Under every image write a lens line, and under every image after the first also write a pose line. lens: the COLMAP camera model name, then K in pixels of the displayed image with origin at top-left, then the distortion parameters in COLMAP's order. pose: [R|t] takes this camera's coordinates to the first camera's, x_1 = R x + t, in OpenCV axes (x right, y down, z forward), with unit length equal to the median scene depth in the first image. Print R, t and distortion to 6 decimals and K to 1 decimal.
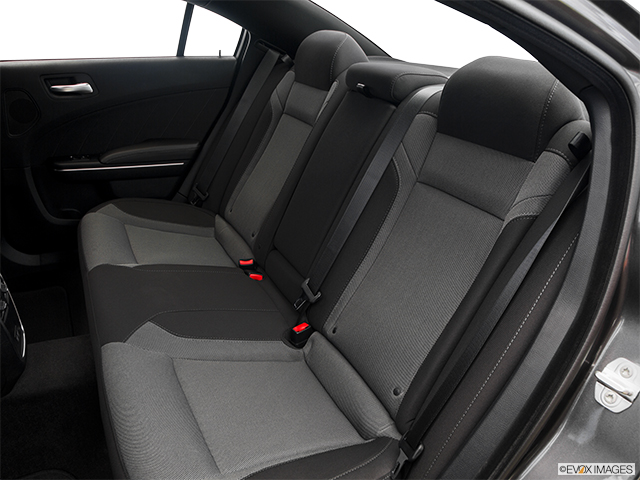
lens RADIAL K [[484.9, 0, 320.0], [0, 484.9, 240.0], [0, 0, 1]] dist [-0.133528, 0.078857]
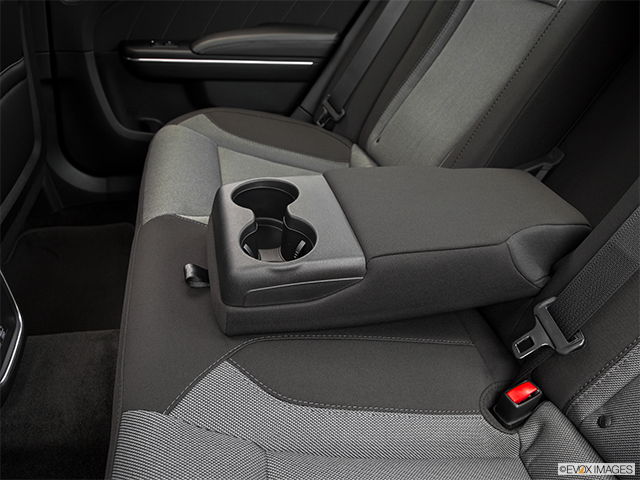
lens RADIAL K [[484.9, 0, 320.0], [0, 484.9, 240.0], [0, 0, 1]] dist [-0.133528, 0.078857]
pose [[0.970513, 0.130695, -0.202541, -0.112666], [-0.101326, 0.983605, 0.149176, -0.017770], [0.218717, -0.124255, 0.967845, 0.341562]]
